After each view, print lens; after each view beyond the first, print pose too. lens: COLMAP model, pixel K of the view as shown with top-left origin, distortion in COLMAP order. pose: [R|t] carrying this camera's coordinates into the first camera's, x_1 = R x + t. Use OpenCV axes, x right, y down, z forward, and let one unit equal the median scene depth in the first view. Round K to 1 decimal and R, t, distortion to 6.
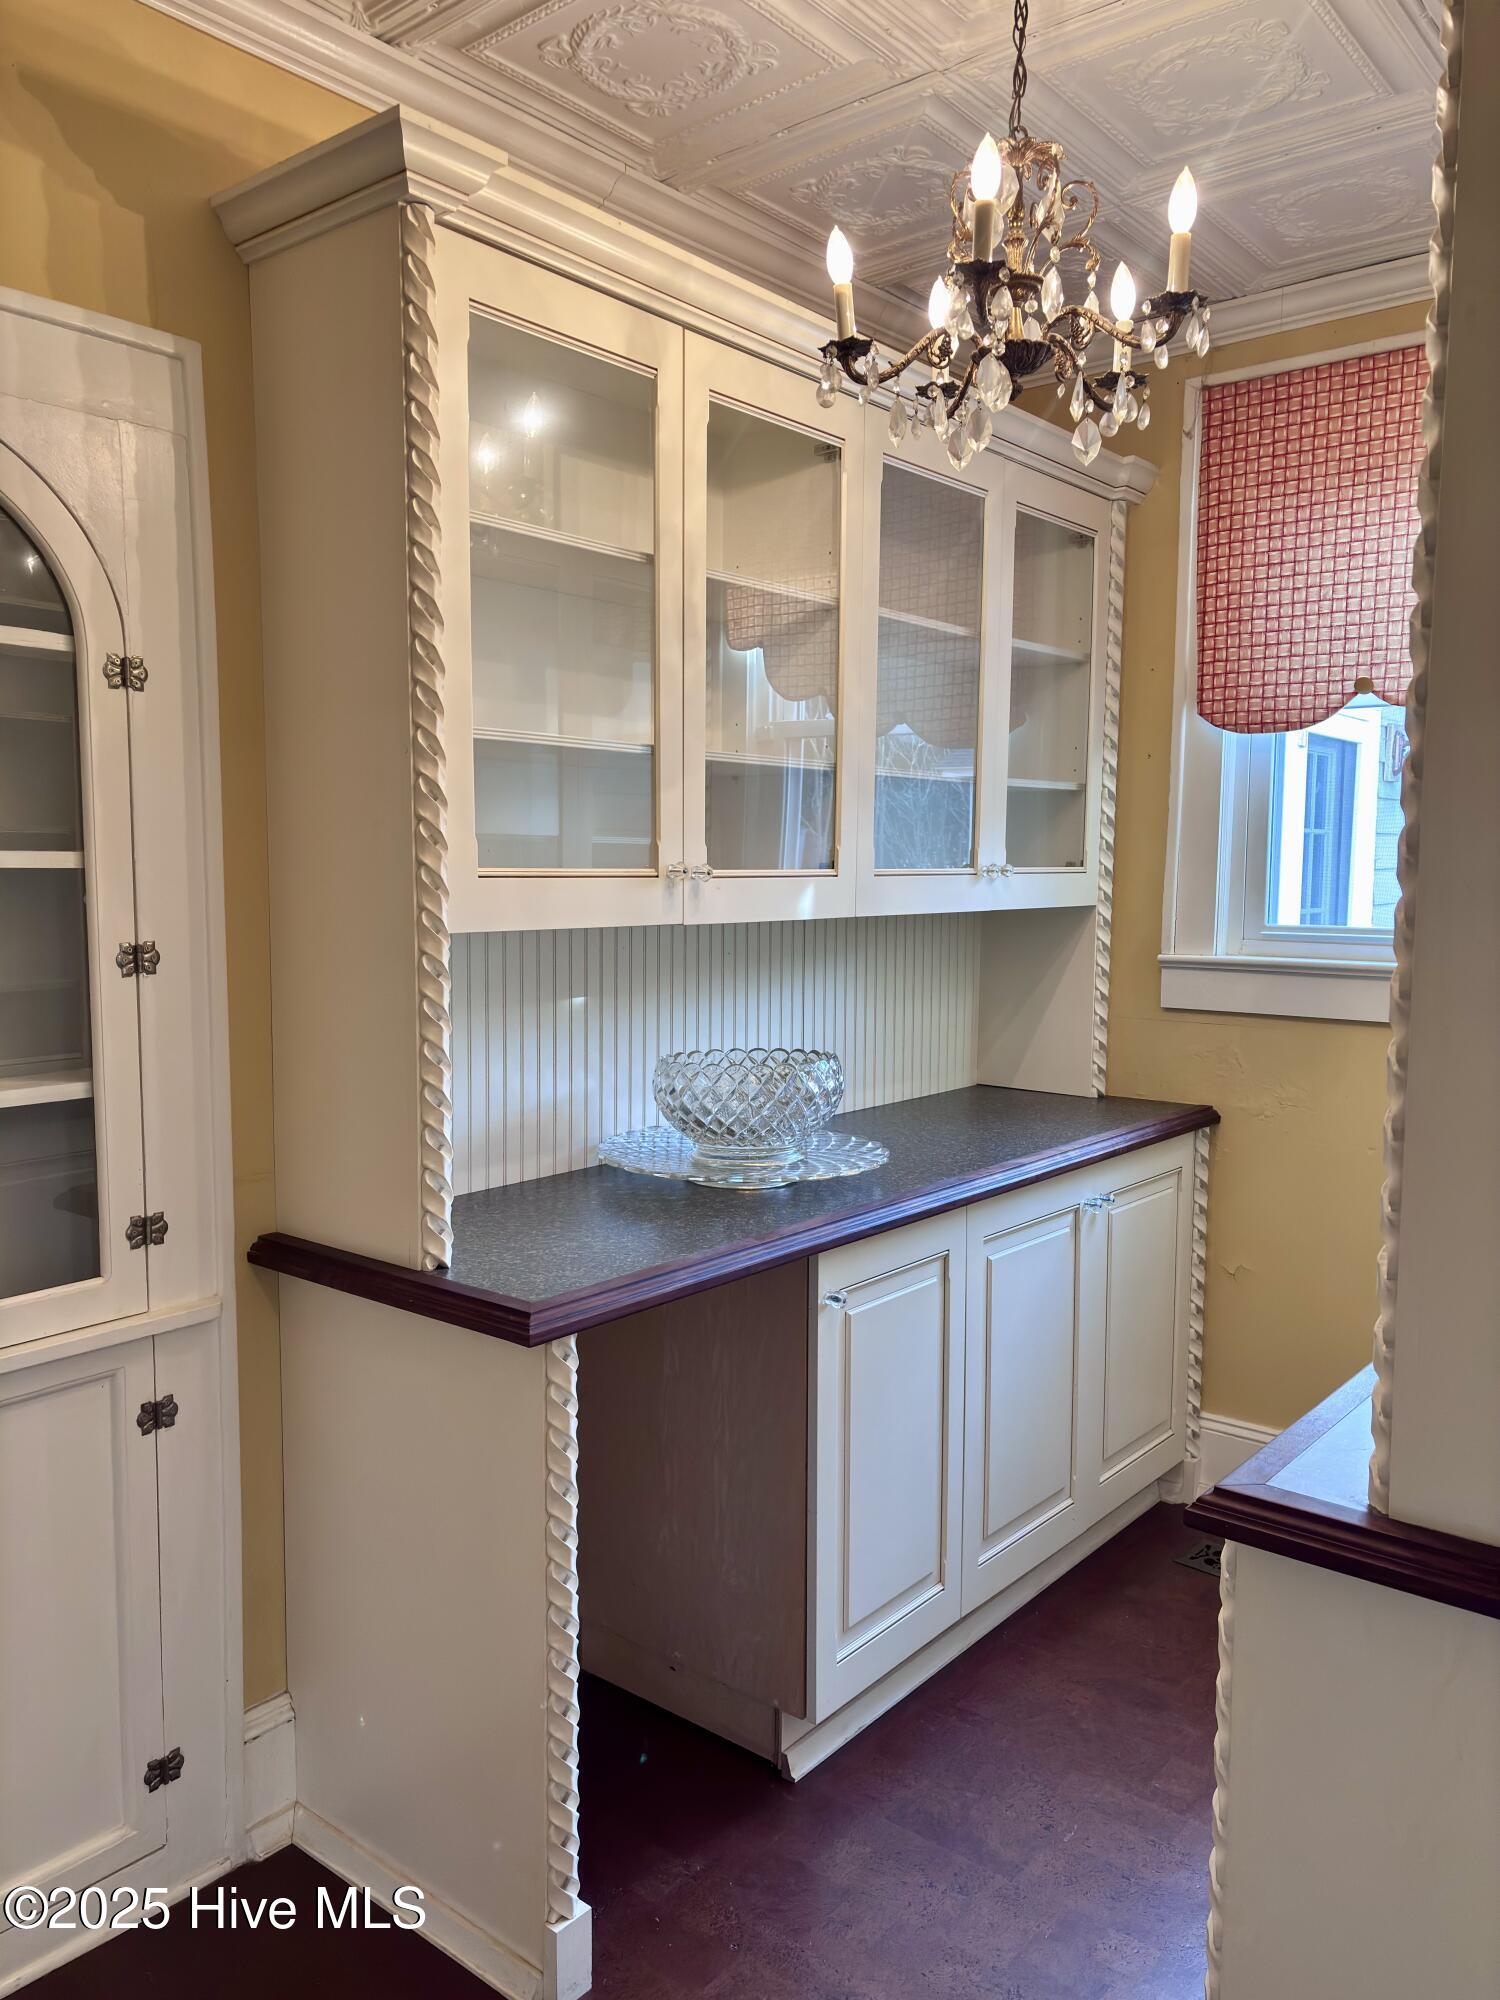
lens RADIAL K [[1498.9, 0, 754.4], [0, 1498.9, 1006.0], [0, 0, 1]] dist [0.056448, -0.060408]
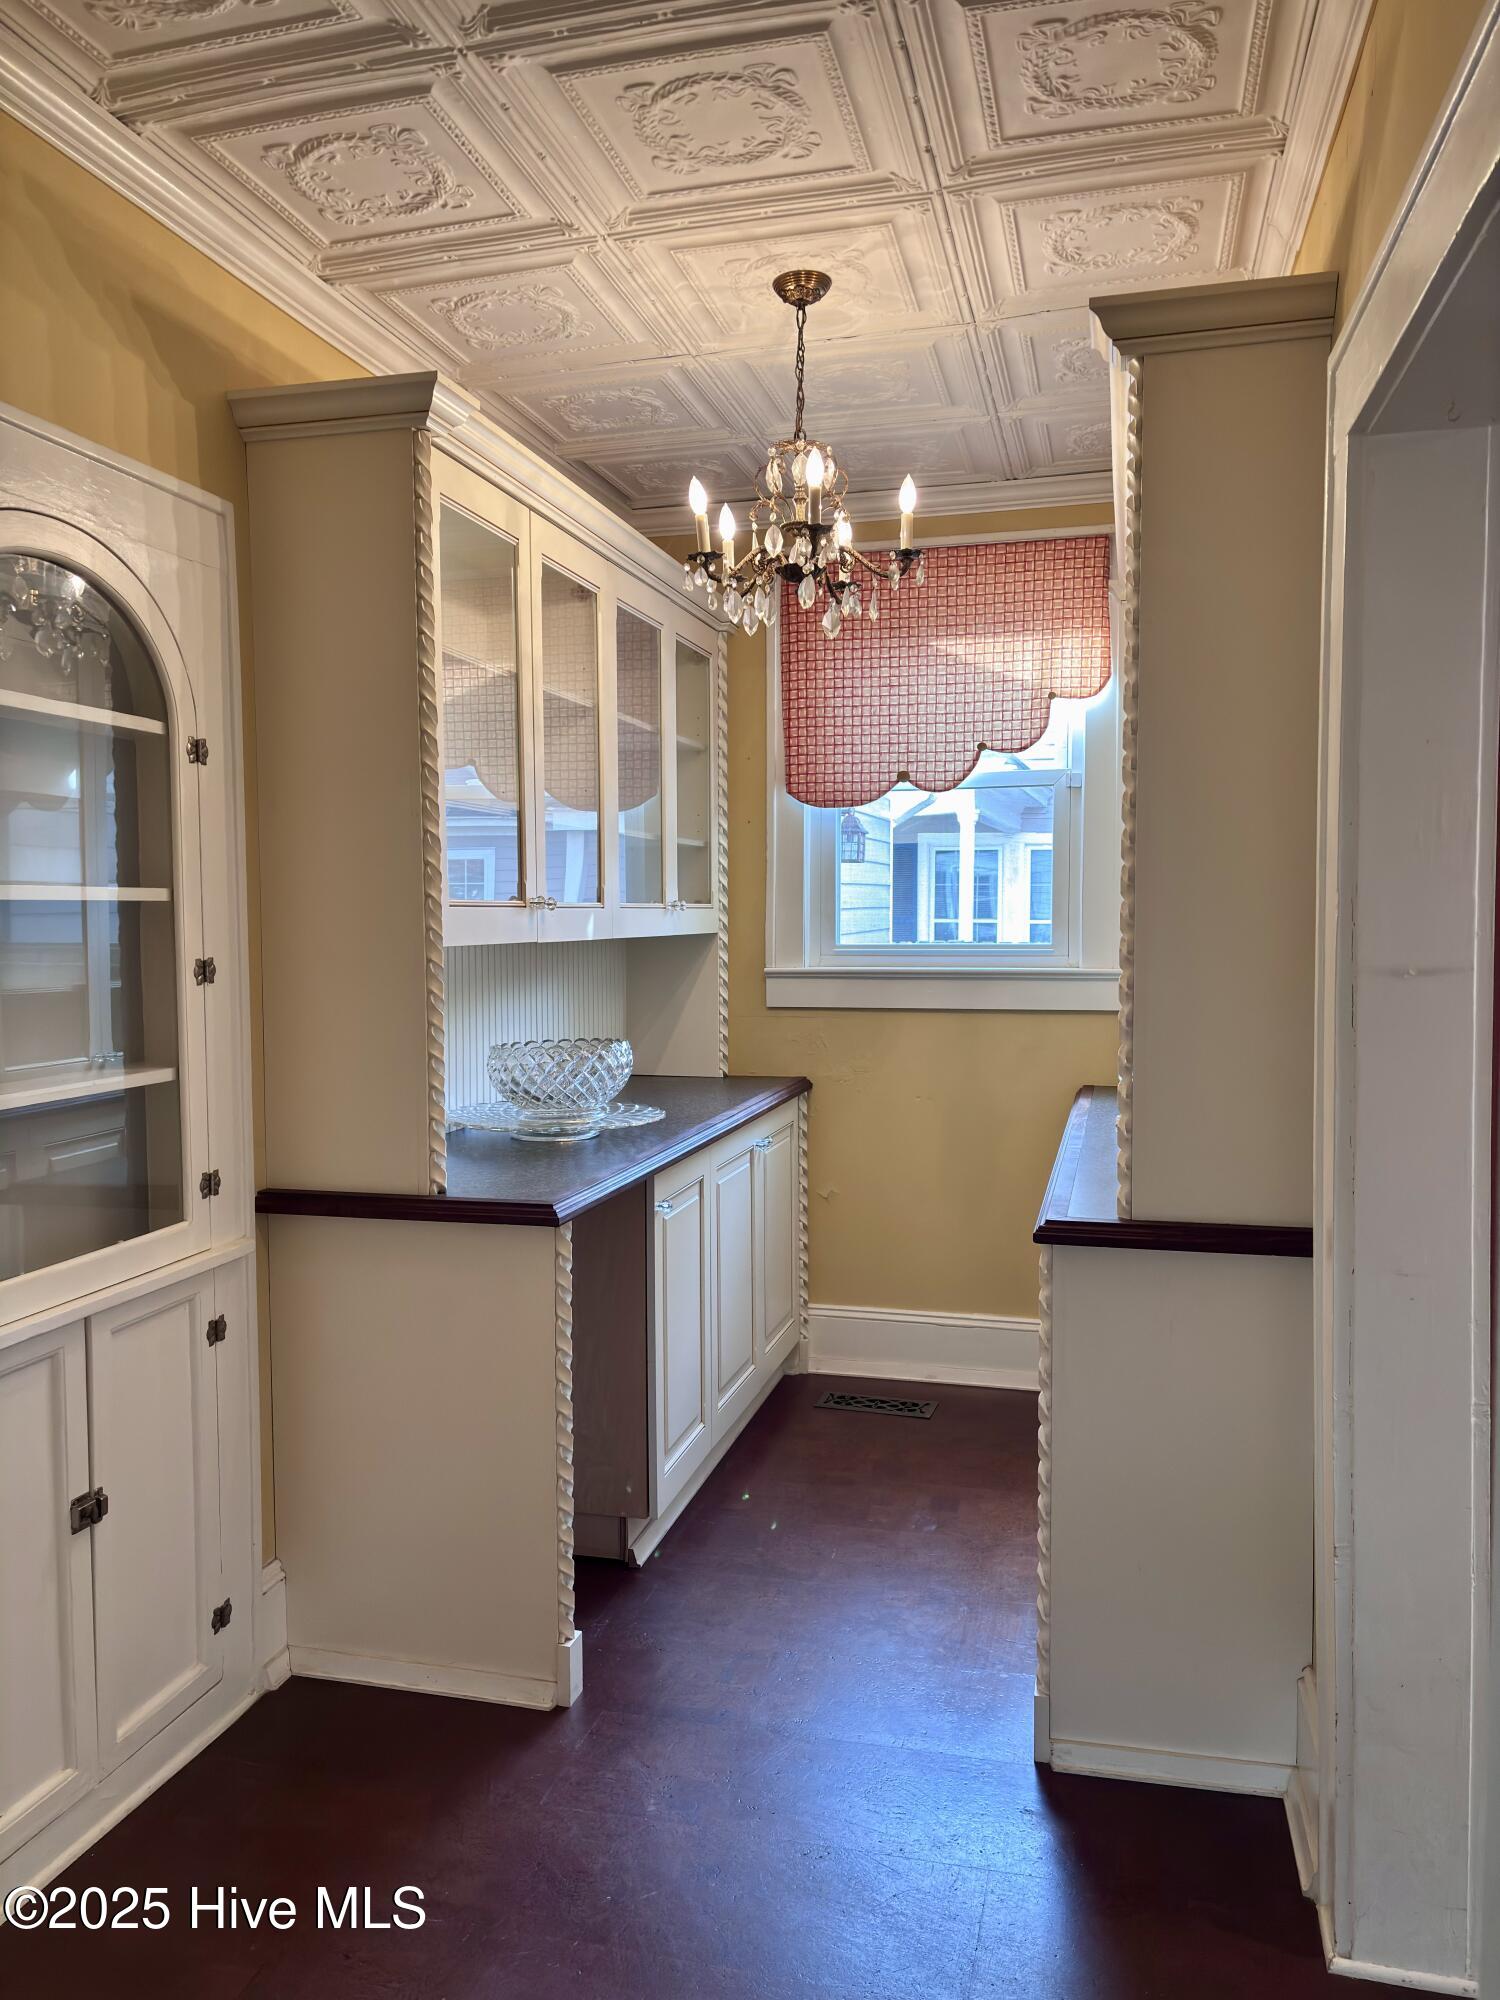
lens RADIAL K [[1498.9, 0, 743.6], [0, 1498.9, 1013.3], [0, 0, 1]] dist [0.056448, -0.060408]
pose [[0.907652, -0.040286, 0.417786, -0.445023], [0.053517, 0.998367, -0.019998, 0.046424], [-0.416298, 0.040510, 0.908325, -0.302824]]
